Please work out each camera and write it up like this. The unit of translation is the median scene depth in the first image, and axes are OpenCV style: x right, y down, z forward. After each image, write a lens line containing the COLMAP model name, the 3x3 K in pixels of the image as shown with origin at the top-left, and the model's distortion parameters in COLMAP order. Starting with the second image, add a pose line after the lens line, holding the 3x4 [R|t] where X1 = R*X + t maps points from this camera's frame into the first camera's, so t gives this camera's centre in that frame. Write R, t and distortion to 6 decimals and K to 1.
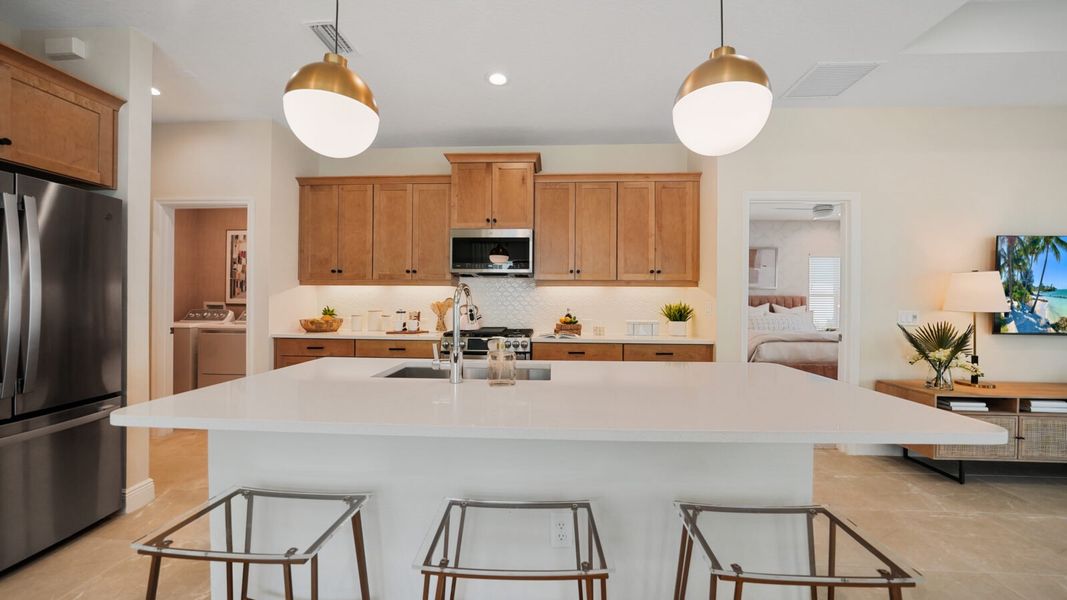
lens RADIAL K [[377.1, 0, 535.1], [0, 377.1, 299.2], [0, 0, 1]] dist [-0.021822, 0.002806]
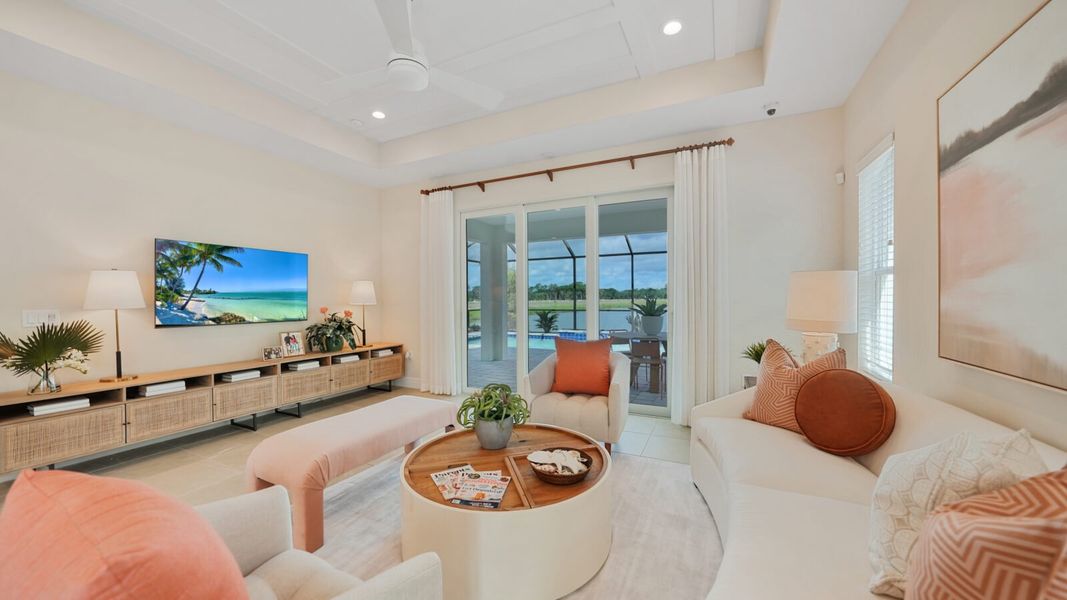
lens RADIAL K [[372.0, 0, 529.7], [0, 372.0, 307.3], [0, 0, 1]] dist [-0.034545, -0.000030]
pose [[0.405993, -0.033740, 0.913253, 0.590910], [0.006650, 0.999401, 0.033966, -0.001228], [-0.913852, -0.007717, 0.405974, -0.382296]]
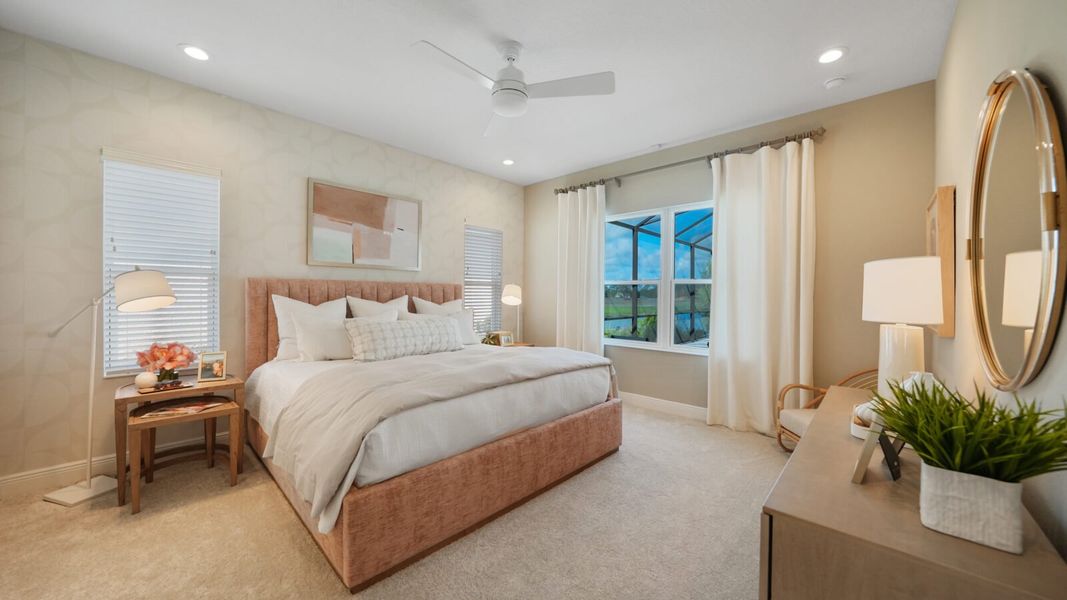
lens RADIAL K [[377.1, 0, 527.5], [0, 377.1, 300.1], [0, 0, 1]] dist [-0.021822, 0.002806]
pose [[0.659998, -0.013051, 0.751154, 0.637066], [-0.005734, 0.999732, 0.022408, 0.007136], [-0.751246, -0.019096, 0.659746, 0.983346]]
